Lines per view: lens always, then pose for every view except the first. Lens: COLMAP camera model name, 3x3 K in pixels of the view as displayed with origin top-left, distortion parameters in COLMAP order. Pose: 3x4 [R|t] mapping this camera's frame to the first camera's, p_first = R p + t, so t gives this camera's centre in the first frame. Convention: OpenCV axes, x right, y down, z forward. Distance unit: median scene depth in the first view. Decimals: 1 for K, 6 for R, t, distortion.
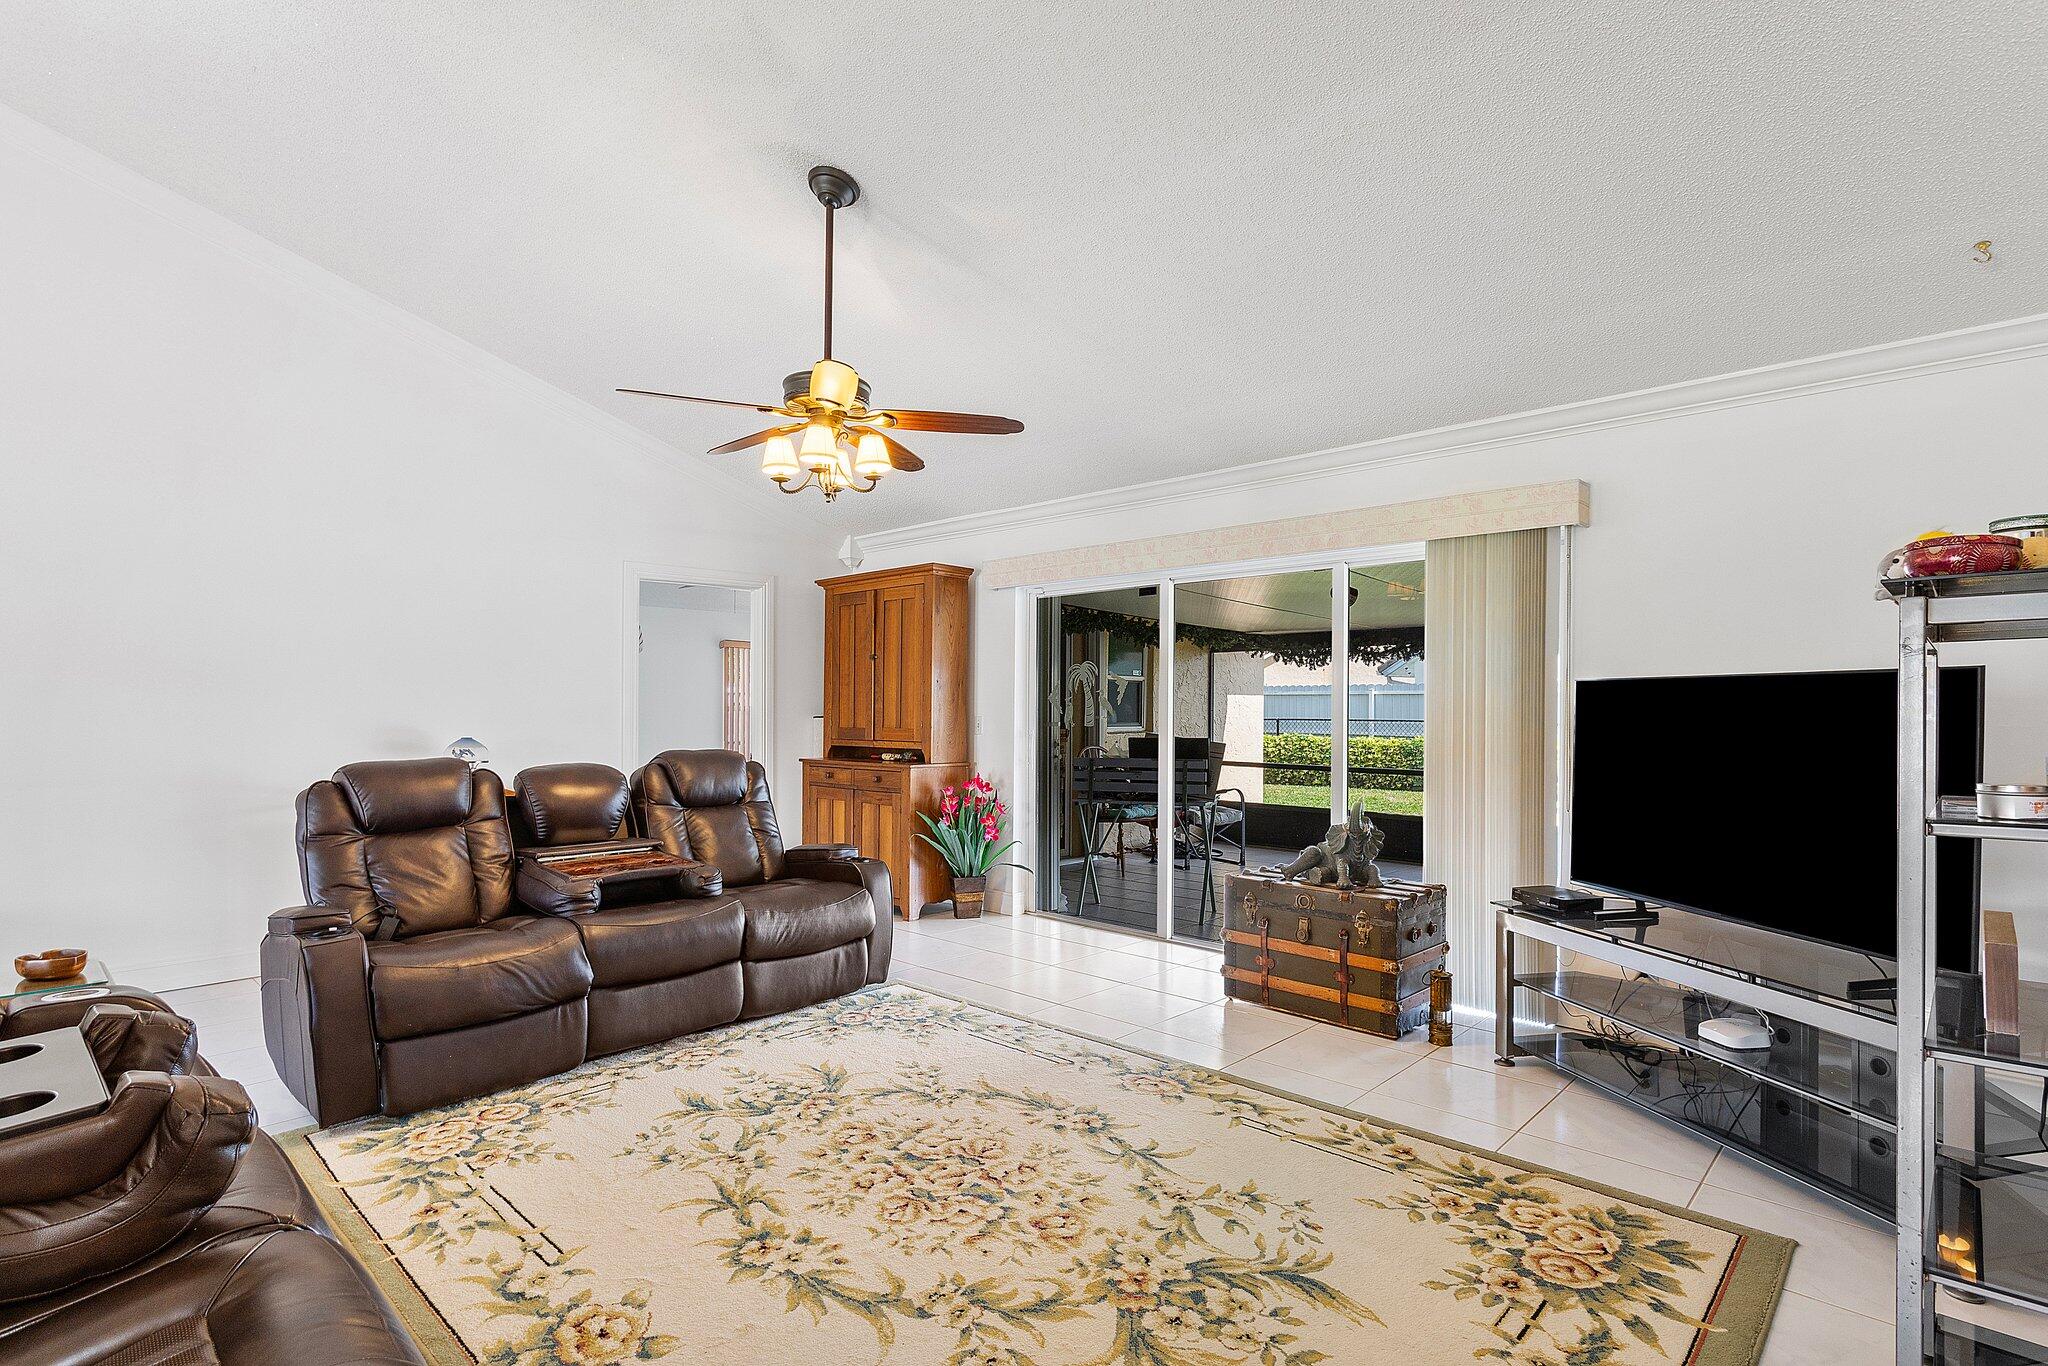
lens RADIAL K [[995.3, 0, 1030.0], [0, 995.3, 701.8], [0, 0, 1]] dist [-0.001535, 0.000041]
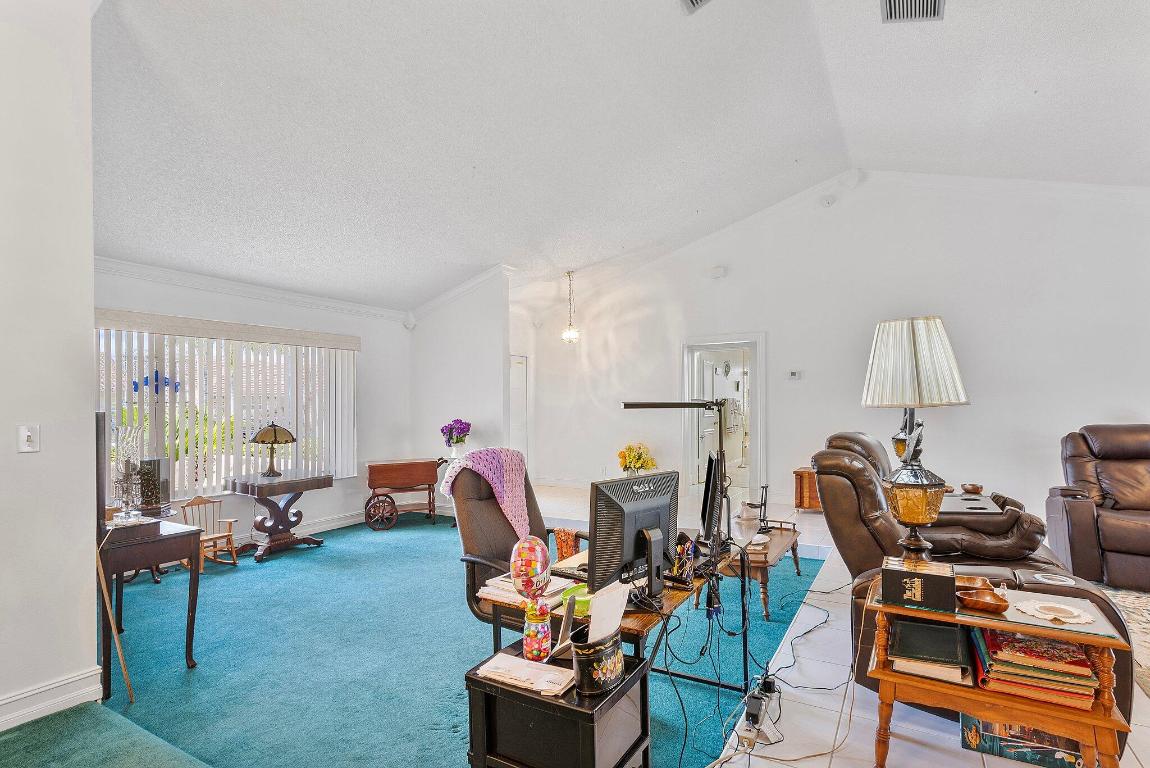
lens RADIAL K [[574.6, 0, 573.6], [0, 574.6, 399.3], [0, 0, 1]] dist [0.000209, 0.000331]
pose [[0.227470, -0.008998, -0.973743, 0.236376], [0.016602, 0.999848, -0.005361, -0.002737], [0.973643, -0.014946, 0.227585, -0.312042]]
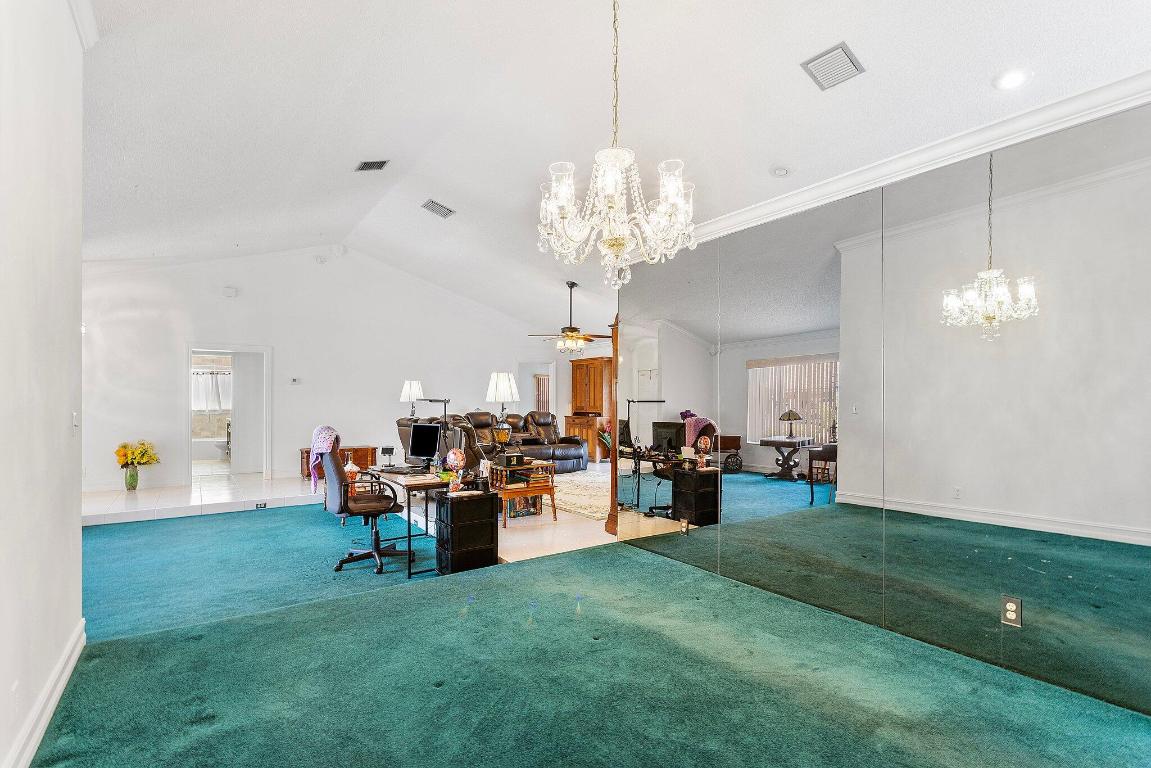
lens RADIAL K [[559.4, 0, 578.9], [0, 559.4, 394.6], [0, 0, 1]] dist [-0.001535, 0.000041]
pose [[0.980438, -0.004407, -0.196777, 0.274697], [0.003293, 0.999977, -0.005988, -0.002143], [0.196799, 0.005223, 0.980430, -1.231180]]
